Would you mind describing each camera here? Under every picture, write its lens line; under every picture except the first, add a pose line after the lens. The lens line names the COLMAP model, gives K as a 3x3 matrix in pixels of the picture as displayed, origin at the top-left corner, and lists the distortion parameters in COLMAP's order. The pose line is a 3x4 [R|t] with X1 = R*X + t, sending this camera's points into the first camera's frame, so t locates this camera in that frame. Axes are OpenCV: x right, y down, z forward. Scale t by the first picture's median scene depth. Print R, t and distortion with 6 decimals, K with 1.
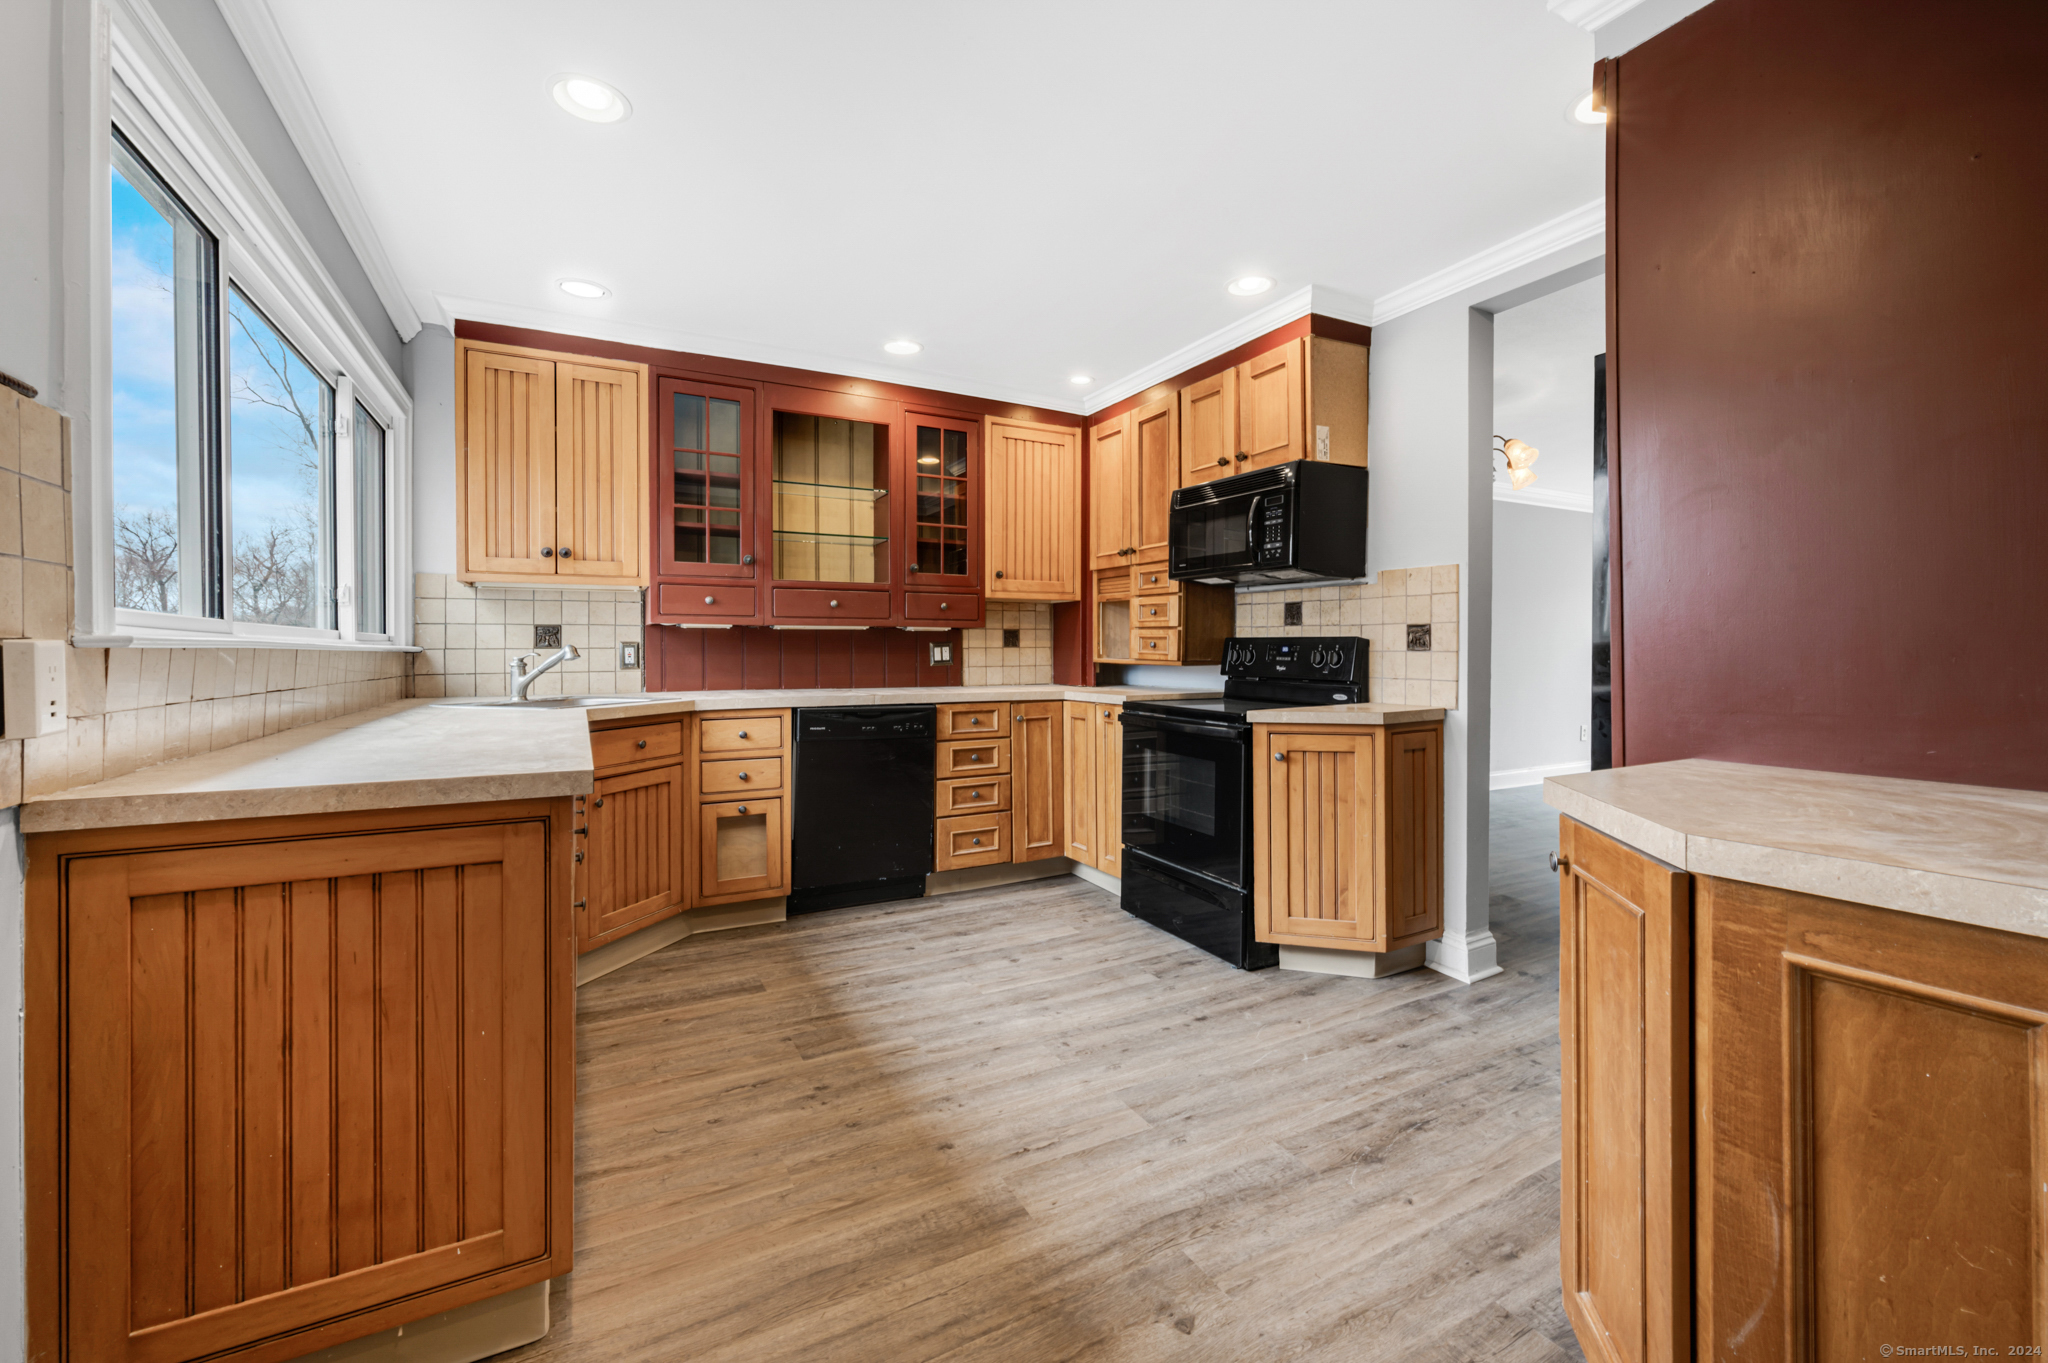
lens RADIAL K [[840.2, 0, 1057.5], [0, 840.2, 653.9], [0, 0, 1]] dist [-0.000154, 0.000025]
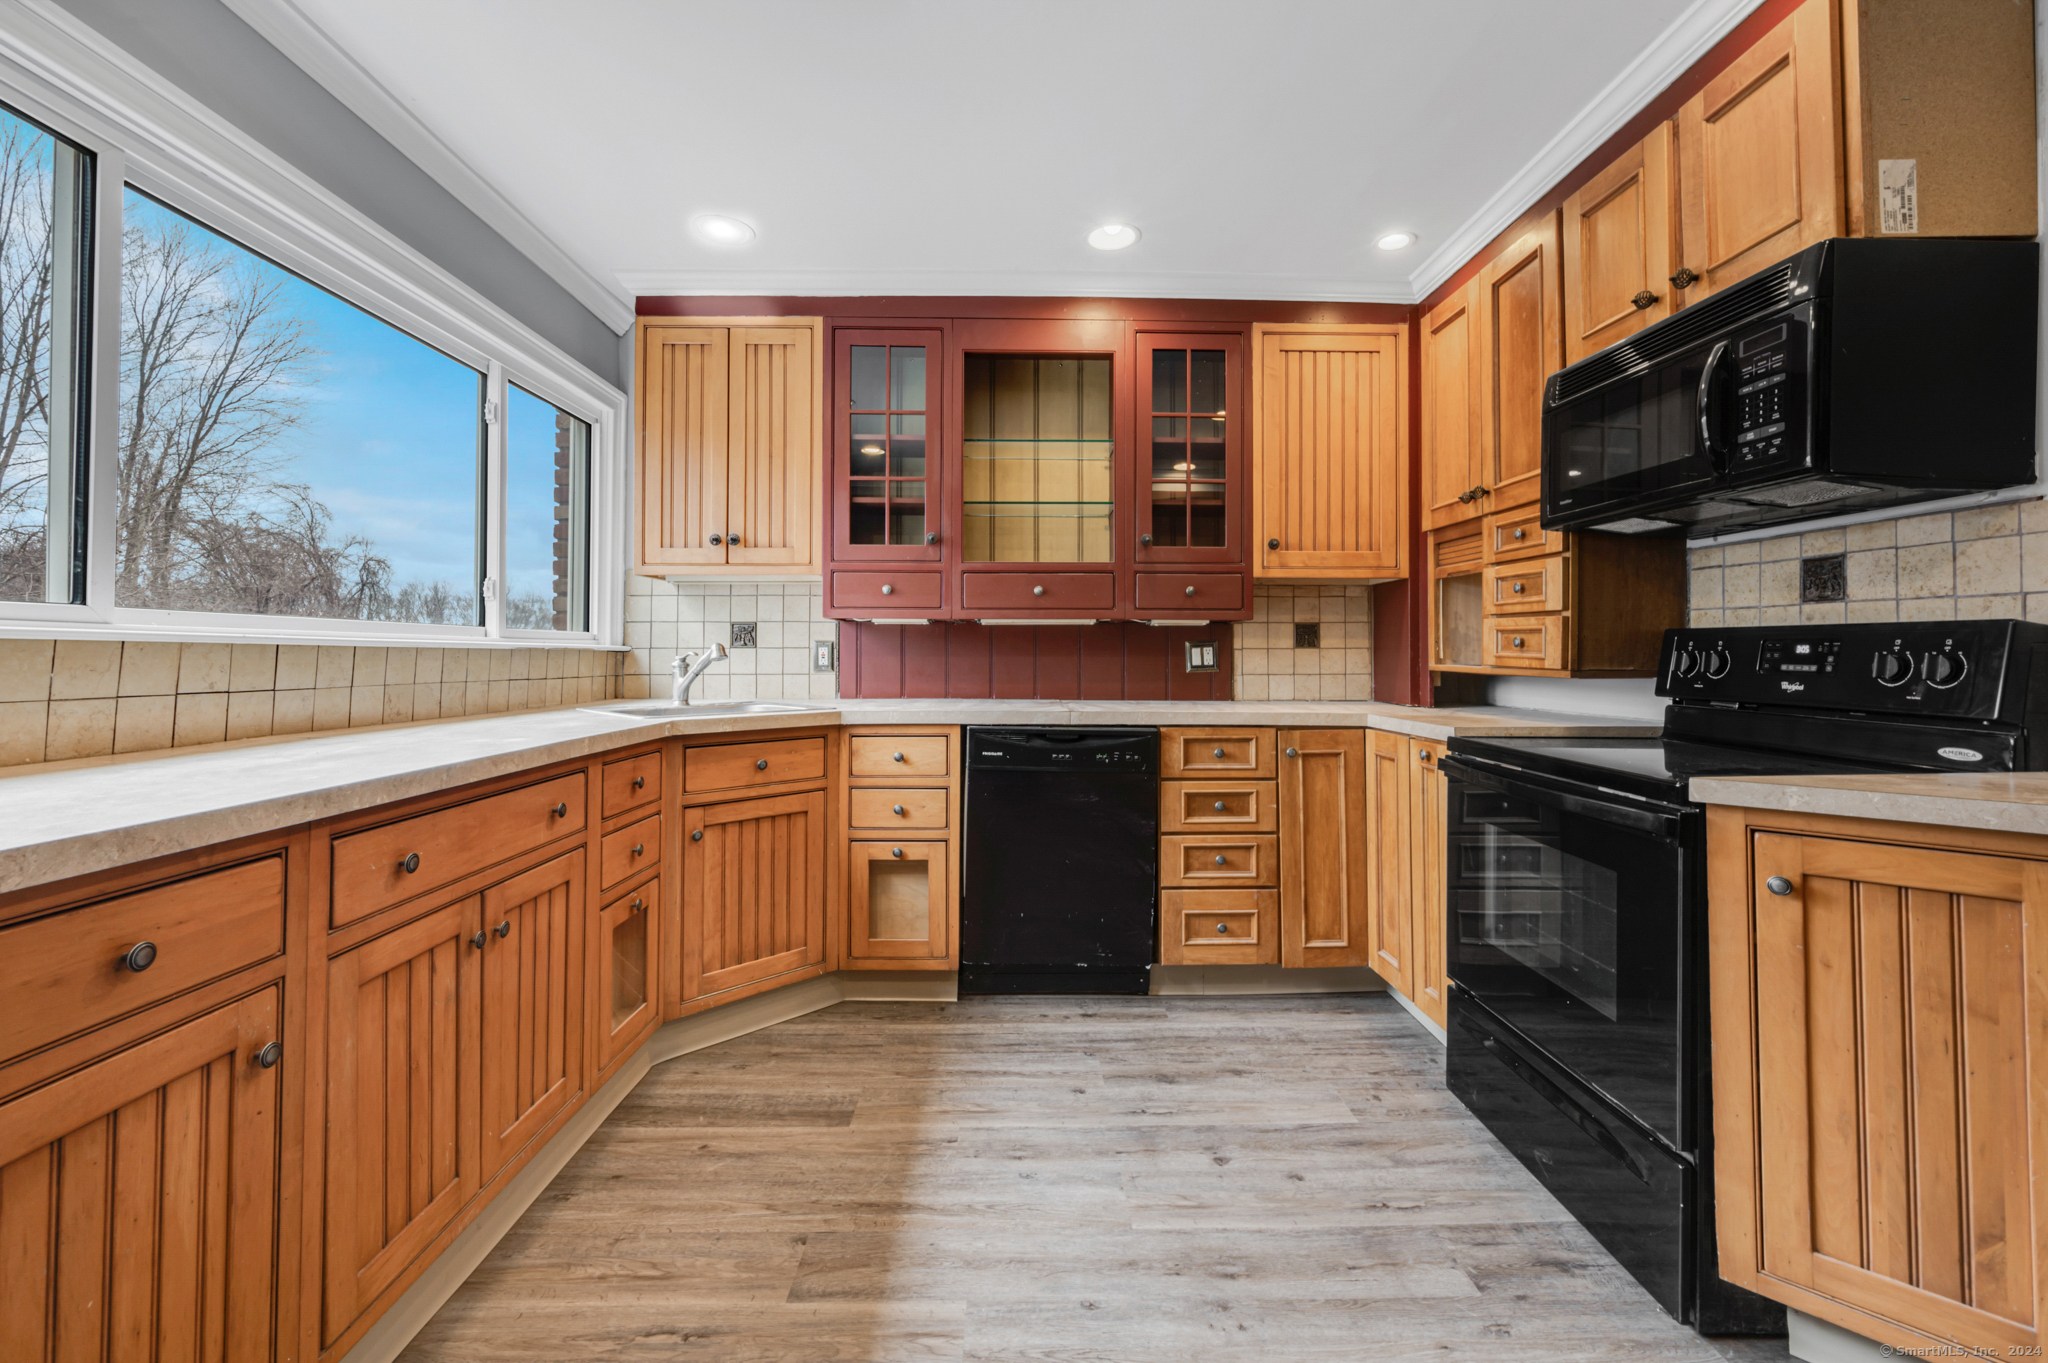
lens RADIAL K [[840.2, 0, 1039.9], [0, 840.2, 639.5], [0, 0, 1]] dist [-0.000154, 0.000025]
pose [[0.882842, -0.005565, -0.469637, 0.117880], [-0.005713, 0.999729, -0.022587, 0.003362], [0.469635, 0.022623, 0.882571, 0.386411]]
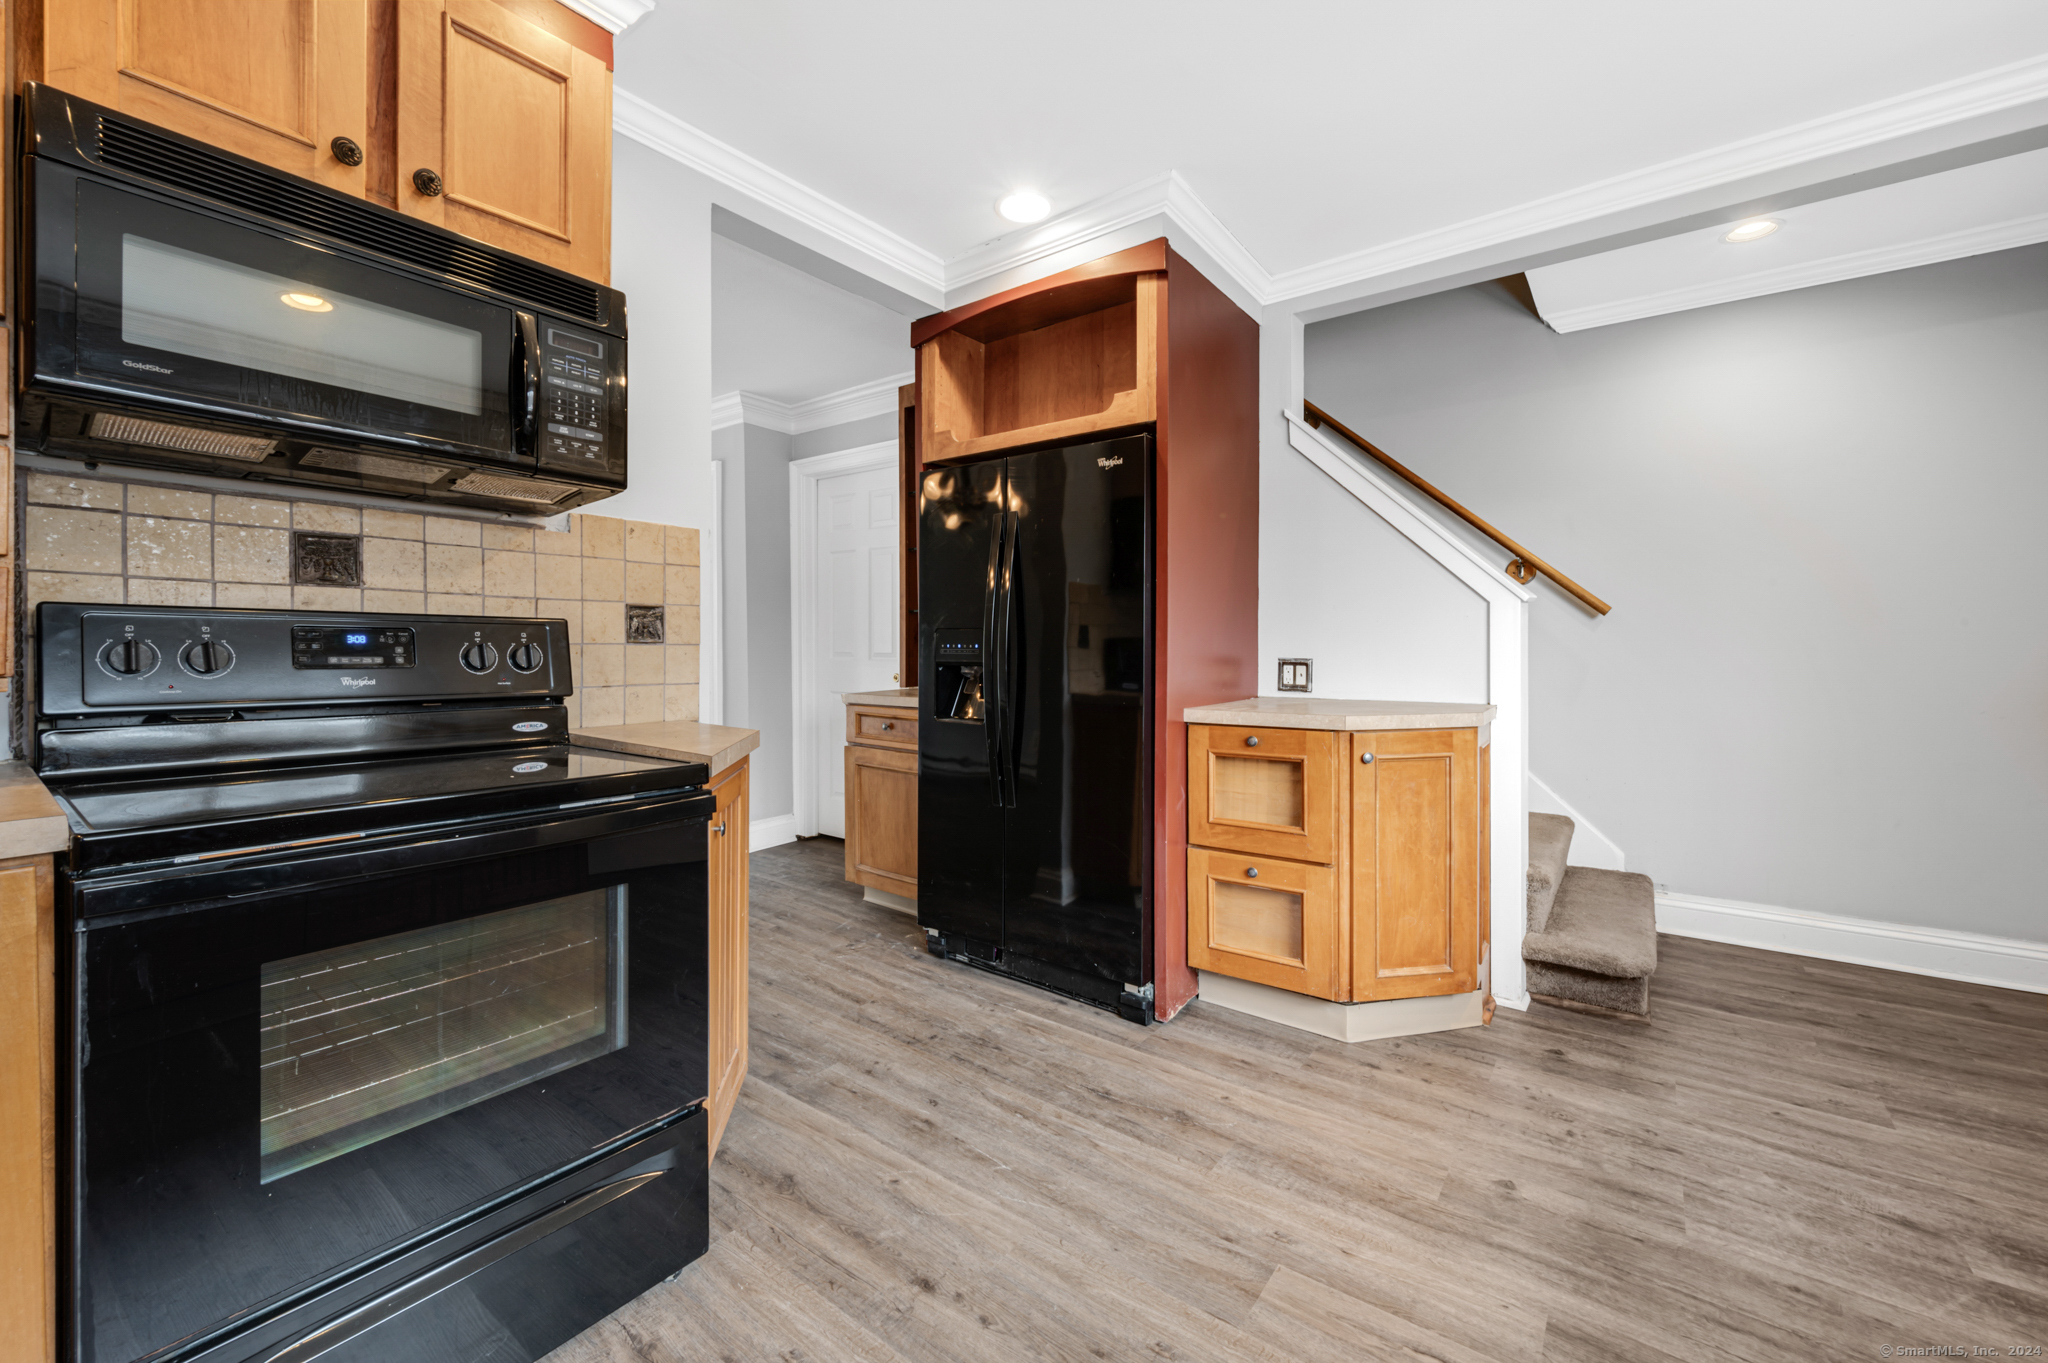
lens RADIAL K [[810.7, 0, 1037.0], [0, 810.7, 654.8], [0, 0, 1]] dist [-0.007220, 0.001222]
pose [[-0.395108, -0.006966, 0.918608, -0.299360], [0.005843, 0.999932, 0.010096, 0.000832], [-0.918616, 0.009356, -0.395040, 0.948761]]
